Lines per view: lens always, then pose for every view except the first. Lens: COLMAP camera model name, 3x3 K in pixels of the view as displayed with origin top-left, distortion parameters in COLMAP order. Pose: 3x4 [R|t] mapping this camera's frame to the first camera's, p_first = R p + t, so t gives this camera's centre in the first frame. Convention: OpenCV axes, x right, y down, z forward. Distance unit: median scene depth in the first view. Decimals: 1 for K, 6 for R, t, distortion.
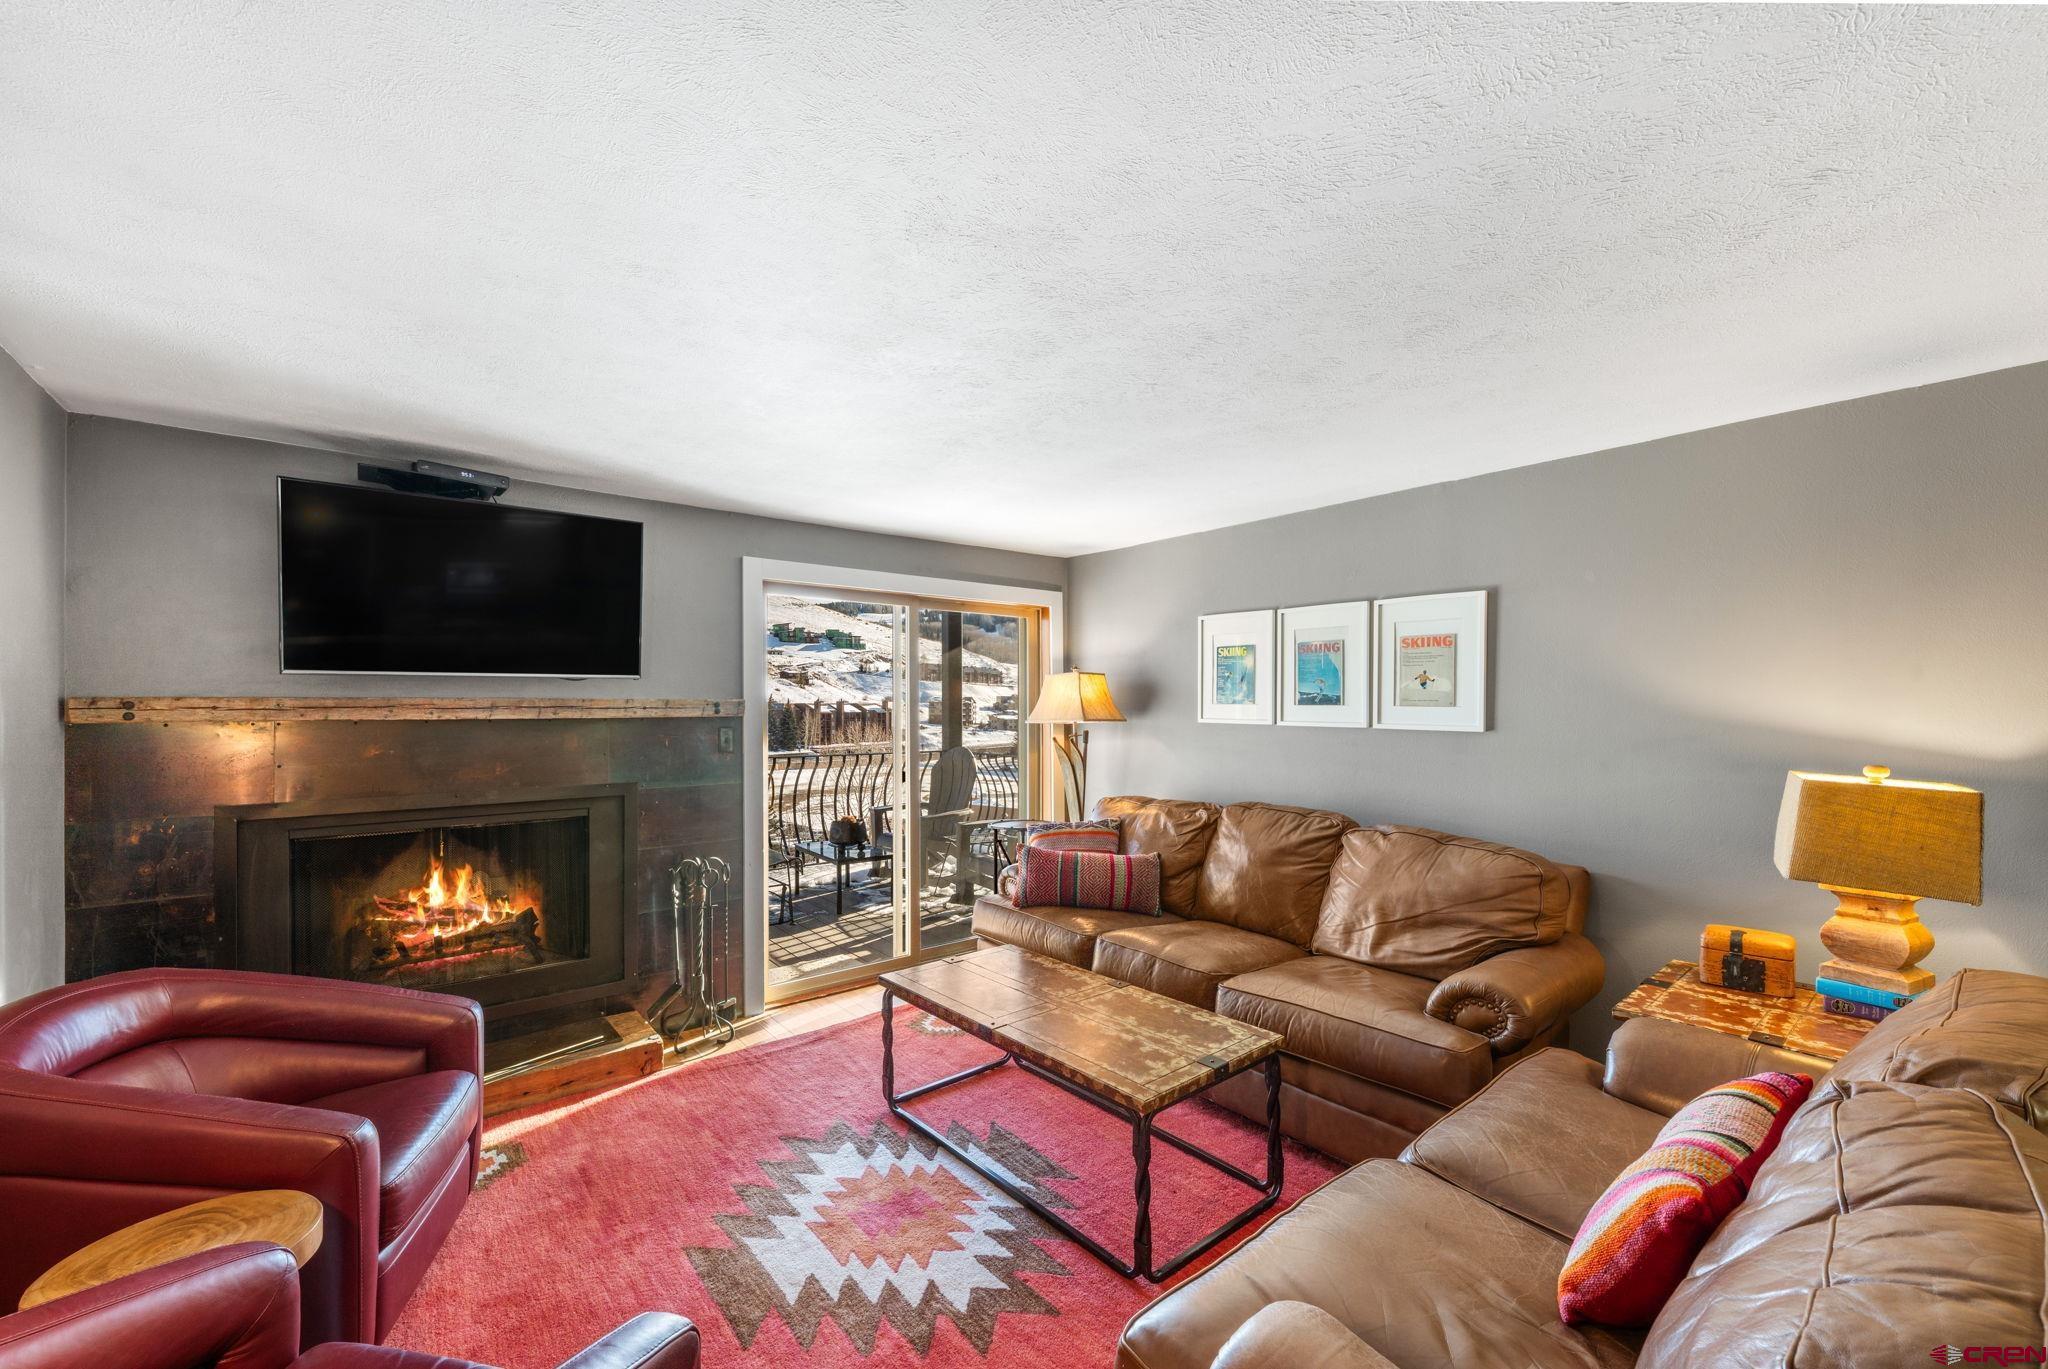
lens RADIAL K [[837.2, 0, 1018.2], [0, 837.2, 714.5], [0, 0, 1]] dist [-0.002895, -0.001388]
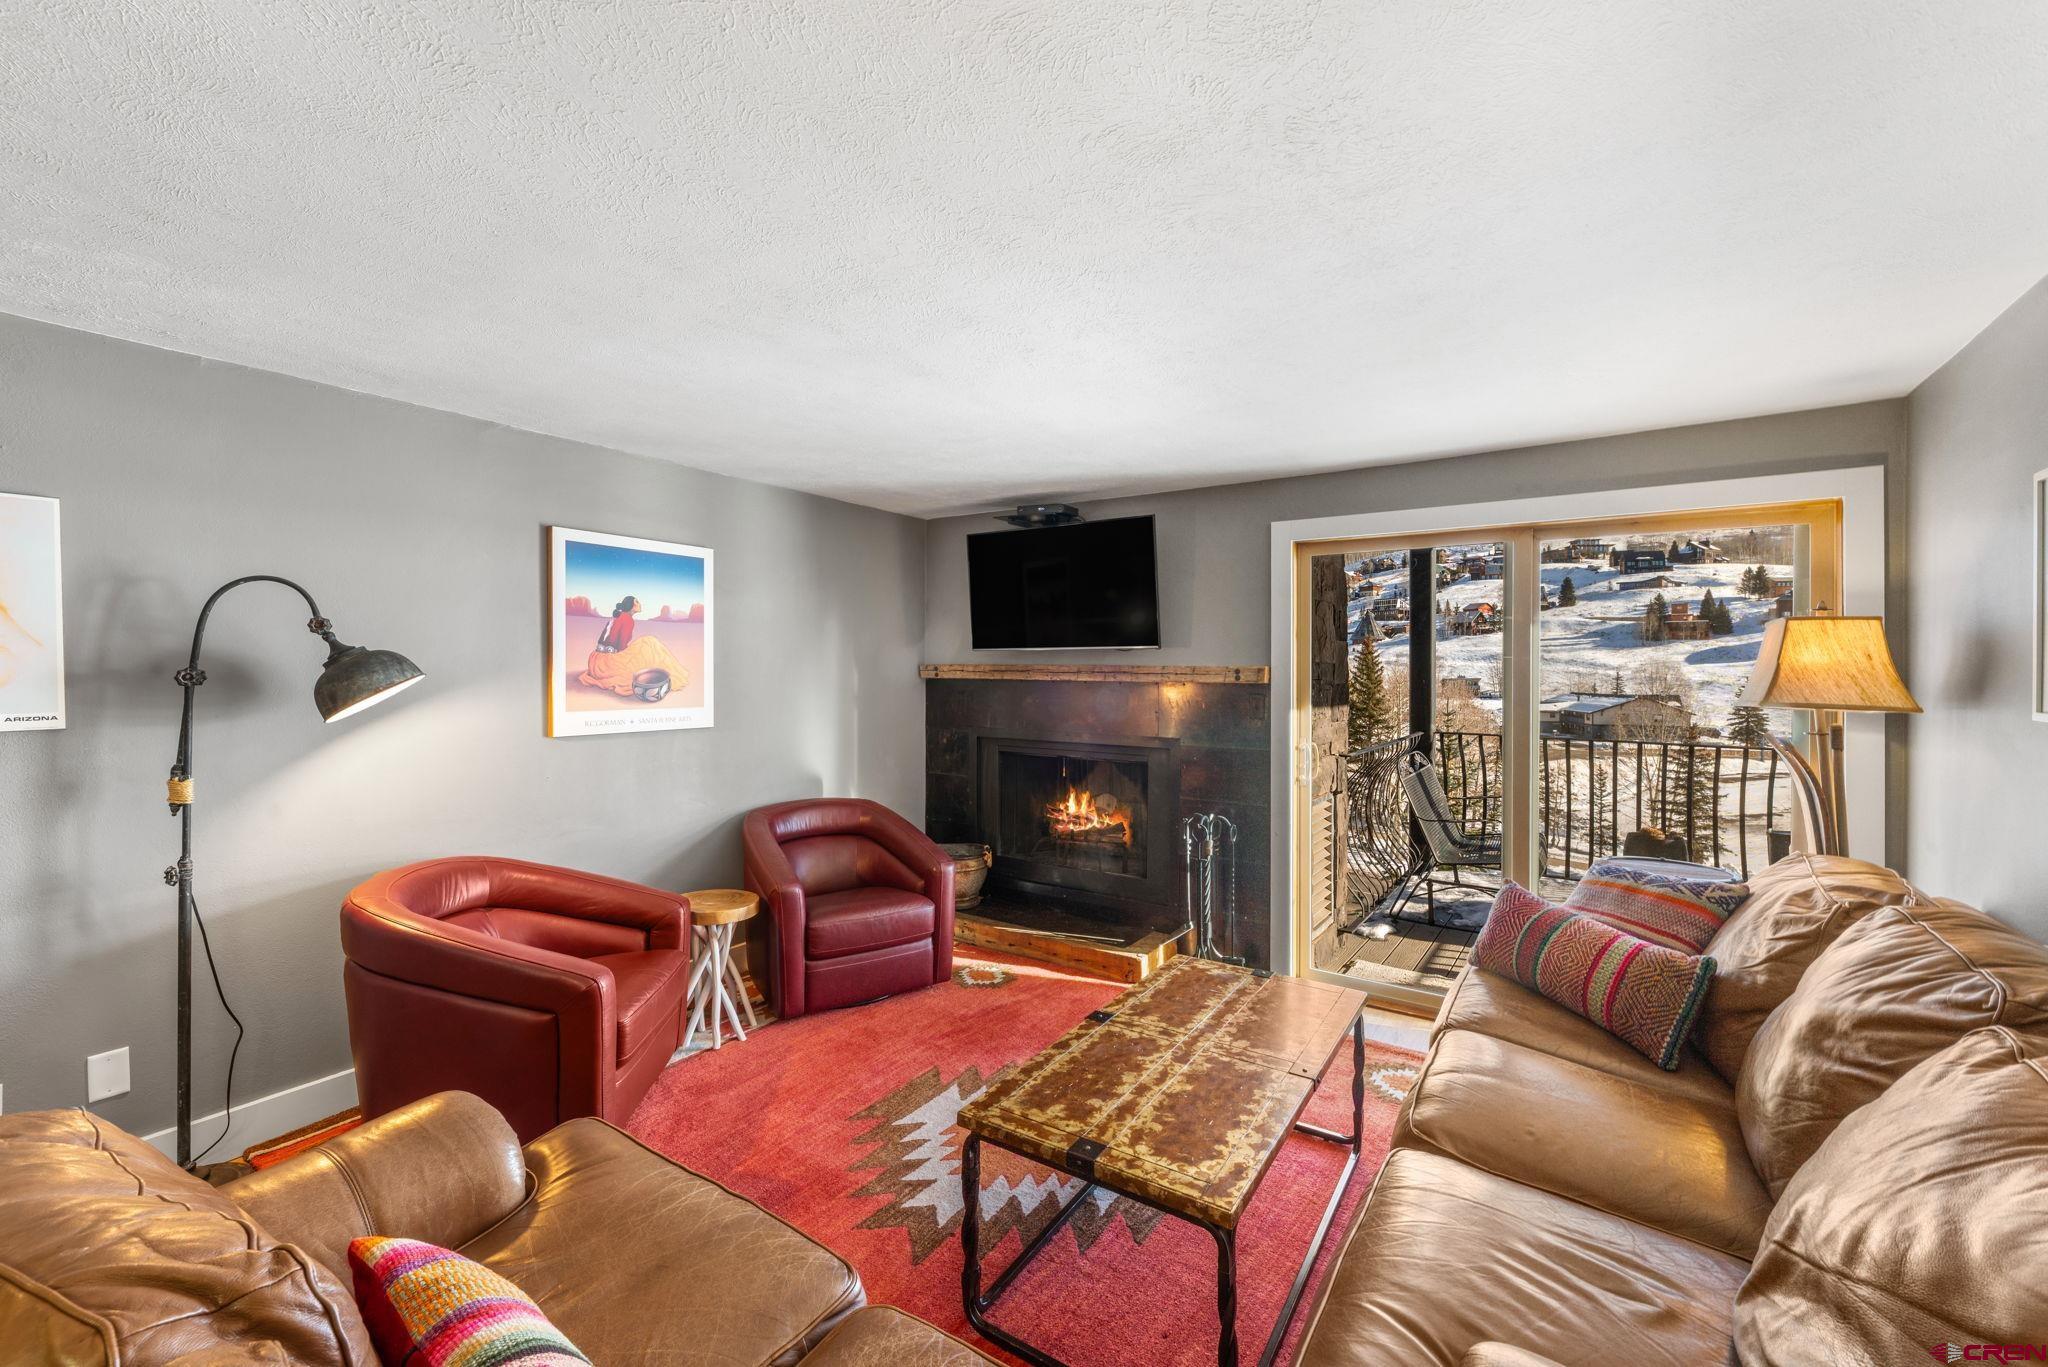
lens RADIAL K [[837.2, 0, 1003.4], [0, 837.2, 684.2], [0, 0, 1]] dist [-0.002895, -0.001388]
pose [[0.269622, 0.020795, -0.962742, 0.652827], [-0.018455, 0.999695, 0.016424, -0.009035], [0.962789, 0.013339, 0.269924, 0.507774]]
